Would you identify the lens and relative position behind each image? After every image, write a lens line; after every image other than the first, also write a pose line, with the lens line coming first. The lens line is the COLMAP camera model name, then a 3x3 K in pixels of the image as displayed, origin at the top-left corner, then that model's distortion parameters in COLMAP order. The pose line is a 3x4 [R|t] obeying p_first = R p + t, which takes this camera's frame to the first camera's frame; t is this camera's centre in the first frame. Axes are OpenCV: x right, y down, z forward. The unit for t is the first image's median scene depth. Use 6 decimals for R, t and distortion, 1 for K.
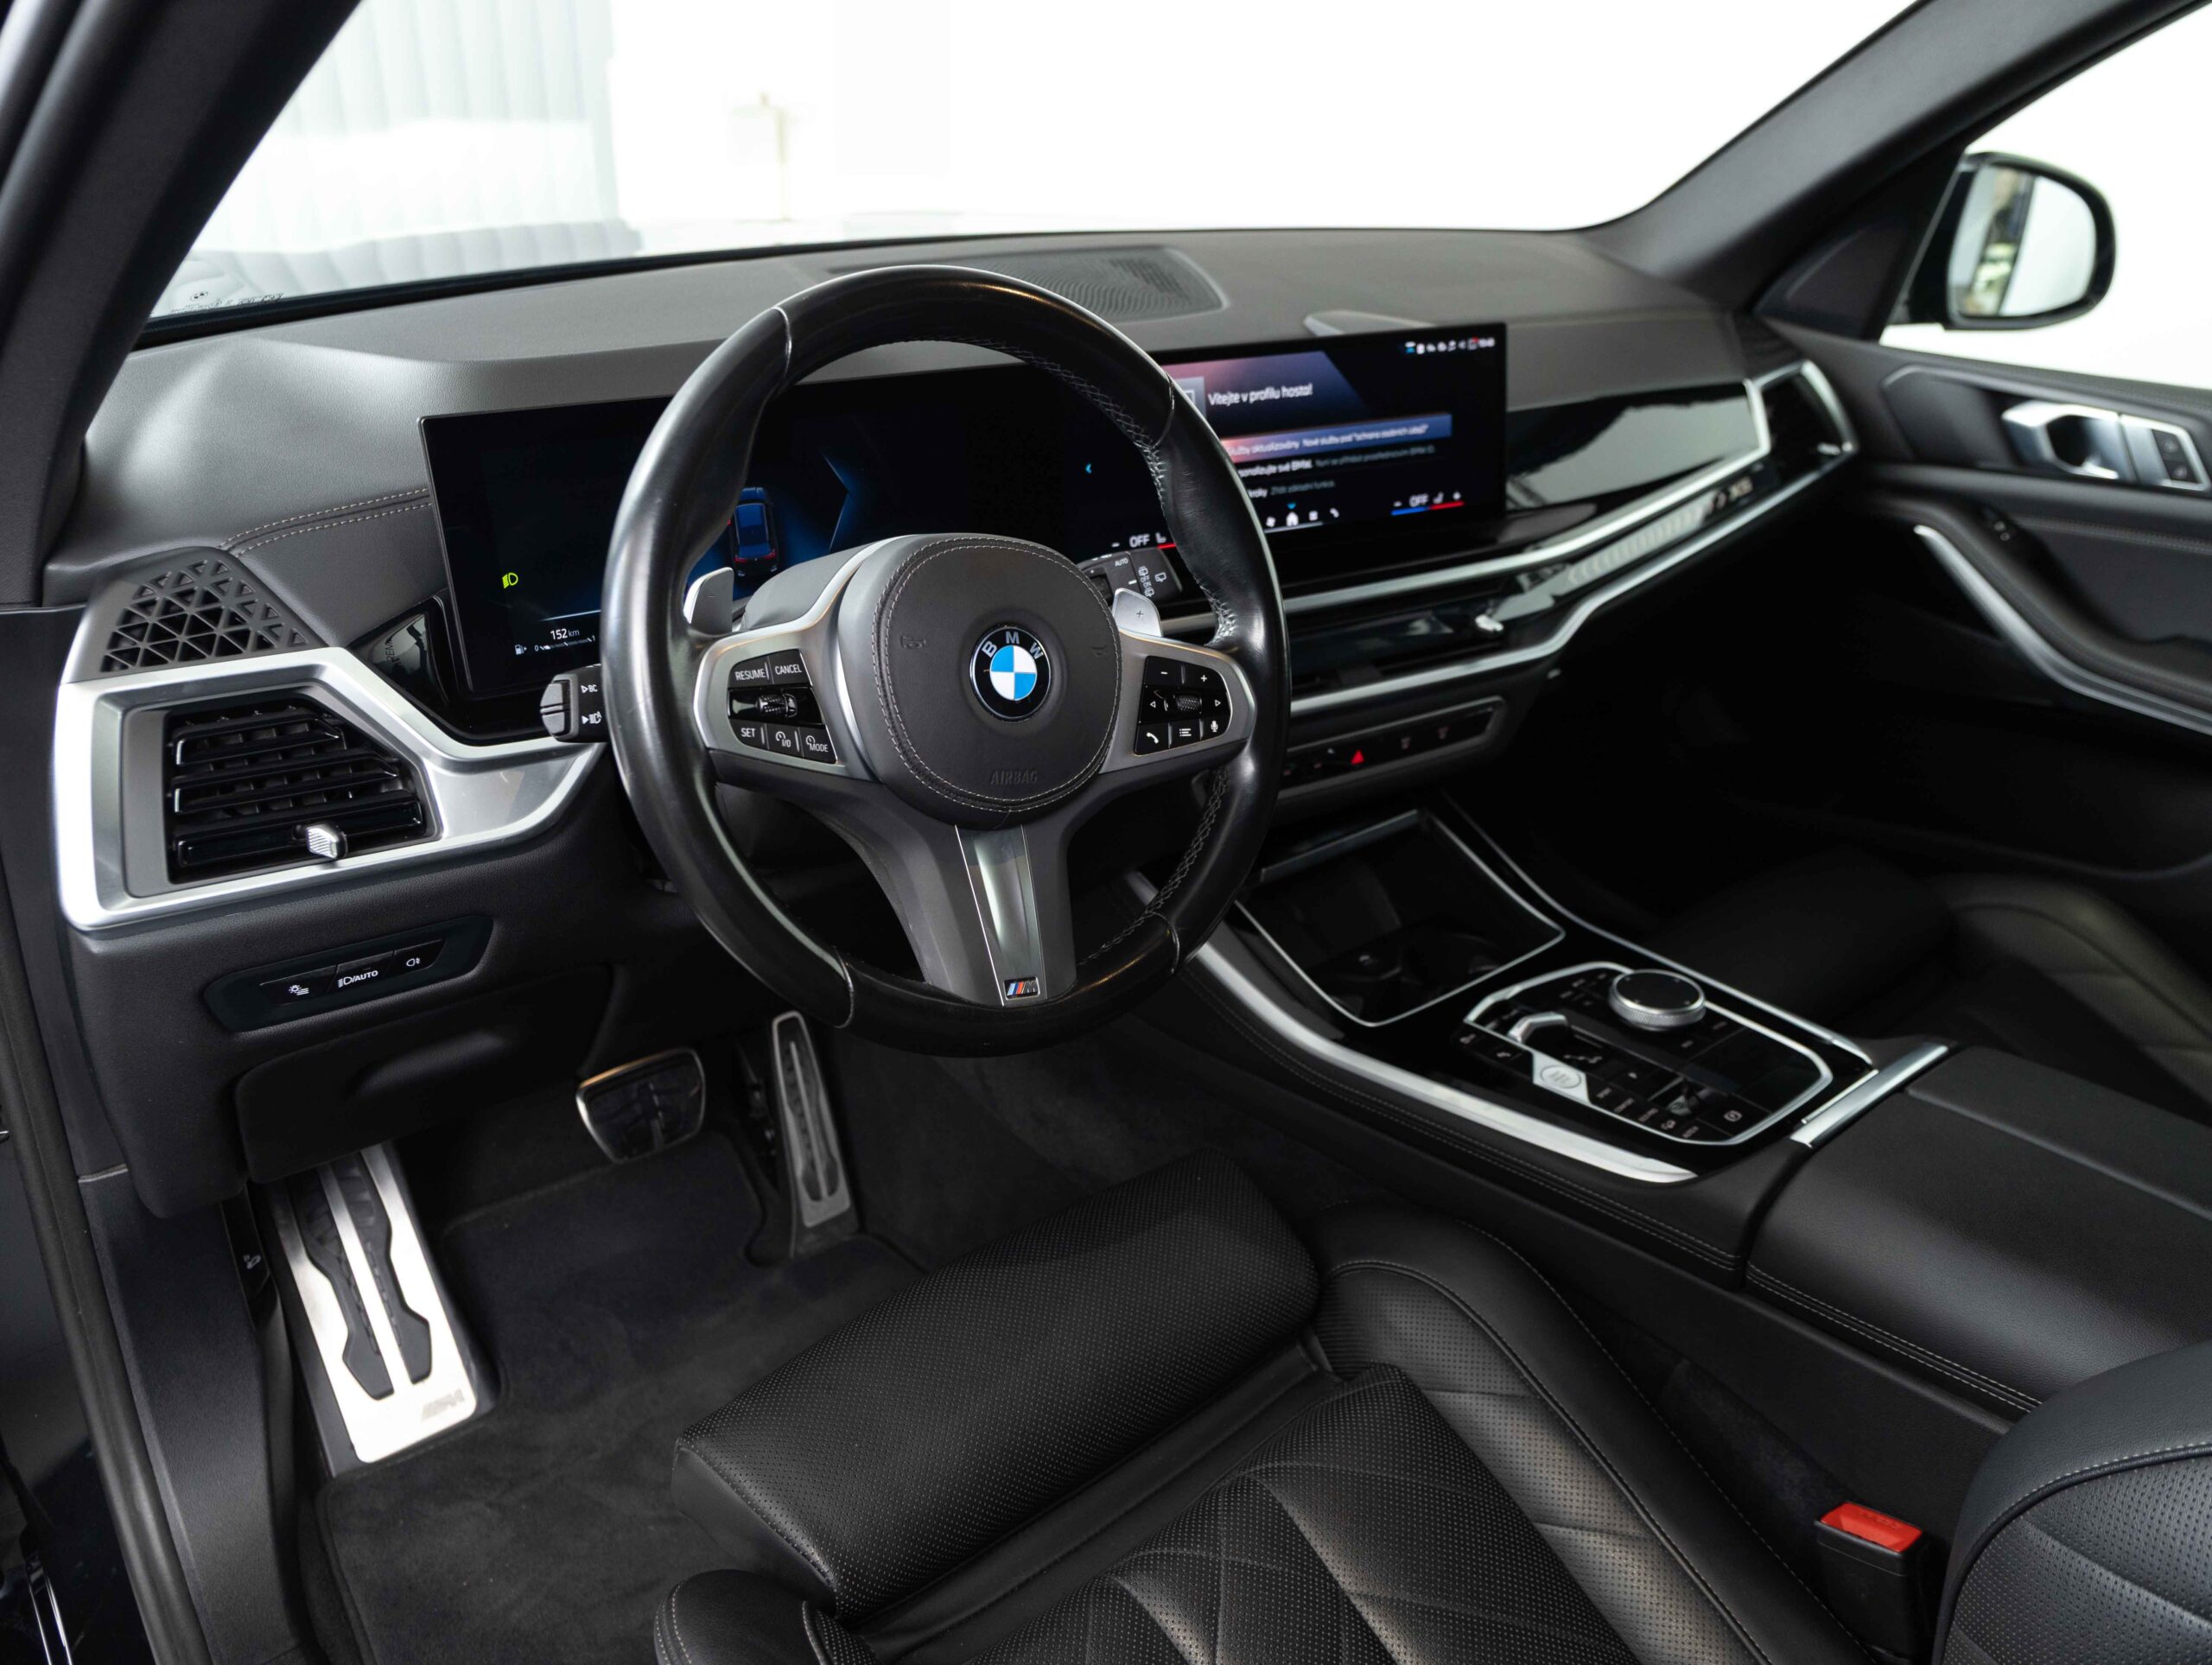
lens RADIAL K [[1580.7, 0, 1106.0], [0, 1580.7, 832.5], [0, 0, 1]] dist [0.002340, 0.001473]
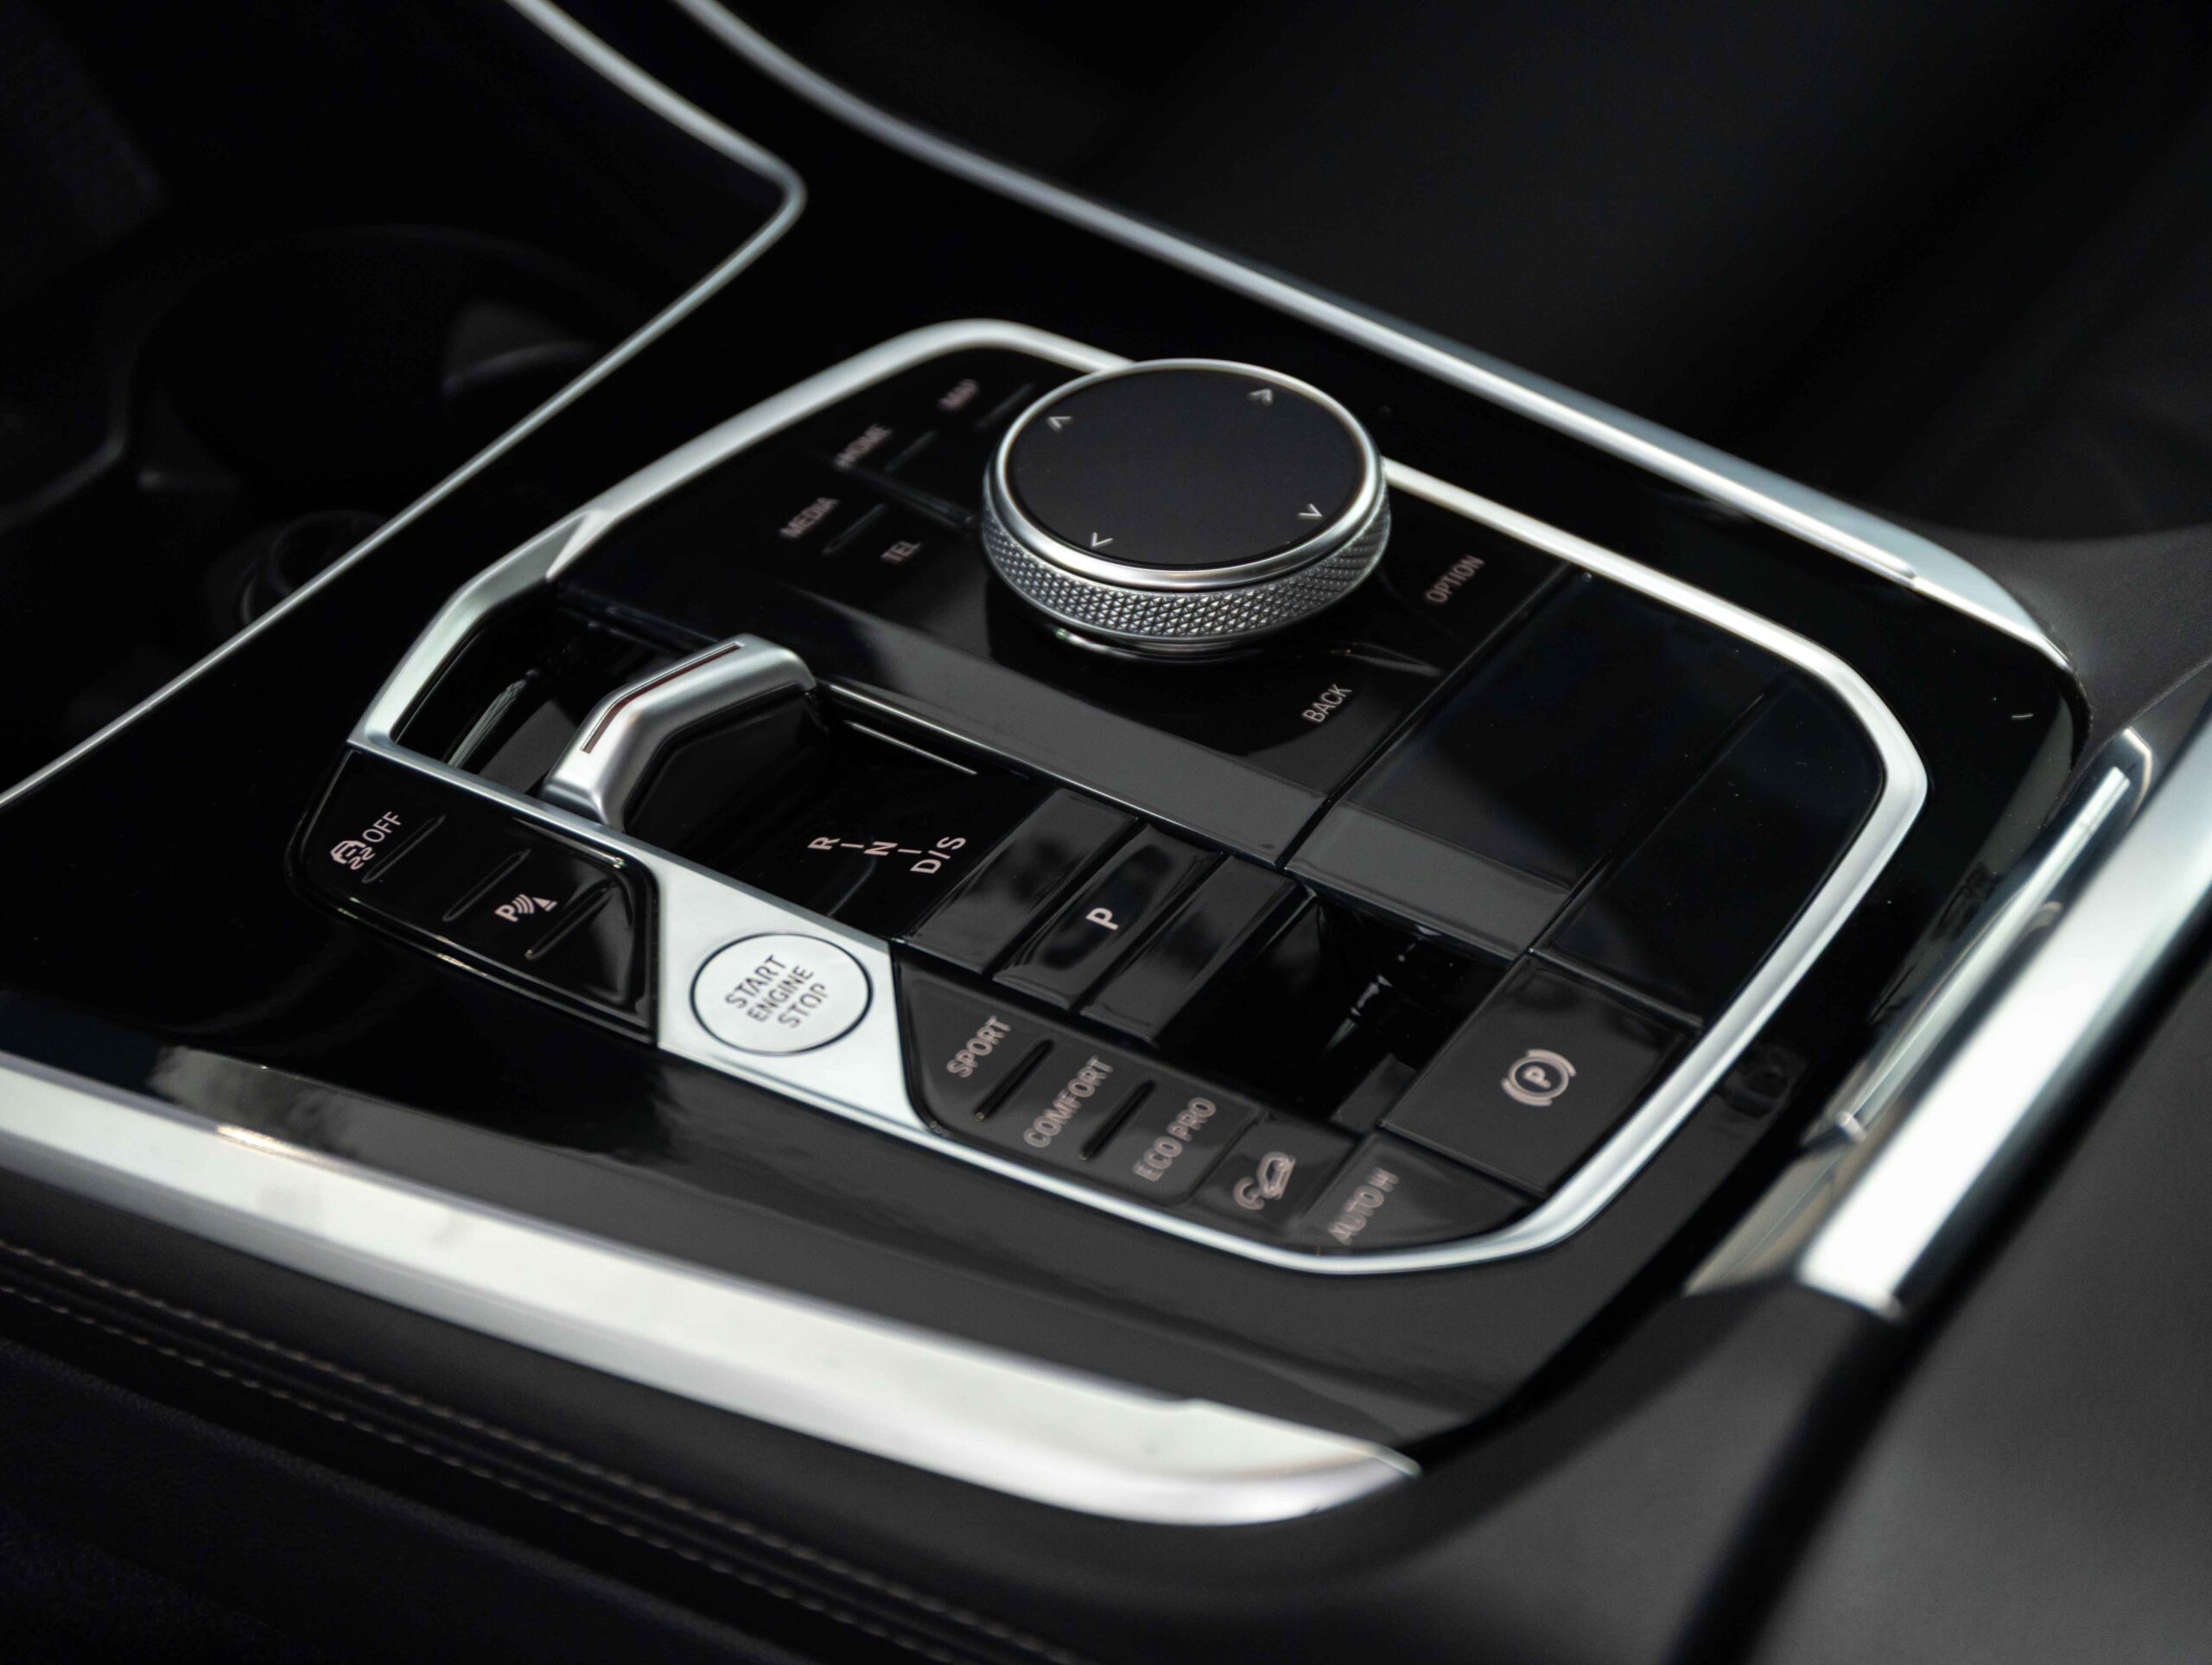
lens RADIAL K [[4460.4, 0, 1106.0], [0, 4460.4, 832.5], [0, 0, 1]] dist [-0.030060, 0.231946]
pose [[0.951572, -0.177303, 0.251148, 0.175017], [0.102287, 0.952986, 0.285227, -0.032138], [-0.289912, -0.245725, 0.924970, 0.418309]]
